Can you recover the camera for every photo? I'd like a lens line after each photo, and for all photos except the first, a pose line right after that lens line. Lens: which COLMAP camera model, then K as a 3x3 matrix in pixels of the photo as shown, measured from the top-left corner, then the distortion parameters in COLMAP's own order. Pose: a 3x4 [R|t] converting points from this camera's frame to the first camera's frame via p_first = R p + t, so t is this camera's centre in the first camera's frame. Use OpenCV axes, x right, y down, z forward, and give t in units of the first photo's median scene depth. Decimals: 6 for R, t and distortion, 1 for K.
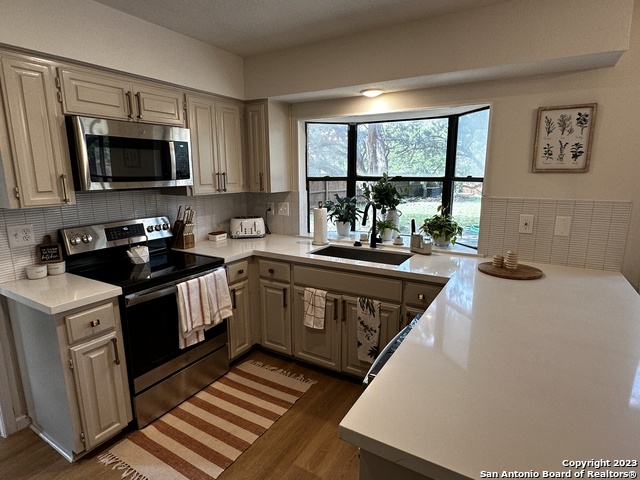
lens RADIAL K [[360.2, 0, 320.0], [0, 360.2, 240.9], [0, 0, 1]] dist [-0.004546, 0.001080]
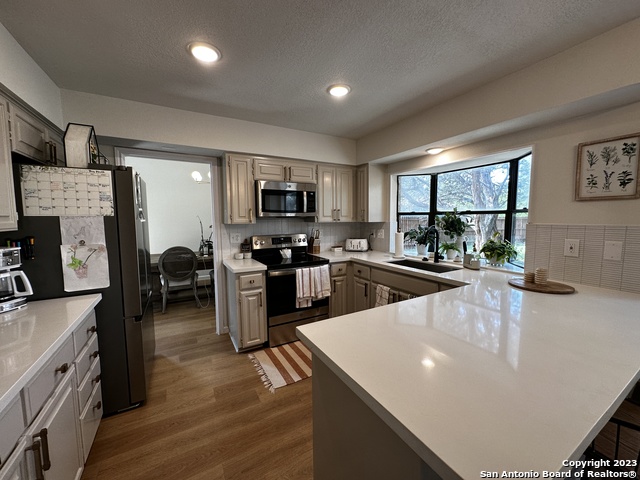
lens RADIAL K [[255.5, 0, 320.6], [0, 255.5, 239.1], [0, 0, 1]] dist [-0.005178, 0.001311]
pose [[0.869666, 0.038210, -0.492159, 0.300179], [-0.089495, 0.992682, -0.081070, 0.059766], [0.485460, 0.114550, 0.866722, -0.046966]]
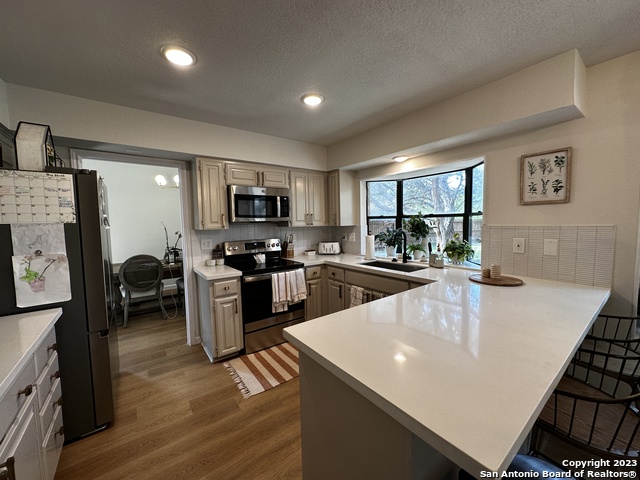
lens RADIAL K [[255.5, 0, 320.6], [0, 255.5, 239.1], [0, 0, 1]] dist [-0.005178, 0.001311]
pose [[0.925049, 0.011097, -0.379686, 0.281640], [-0.055907, 0.992665, -0.107196, 0.066337], [0.375712, 0.120389, 0.918884, -0.082241]]
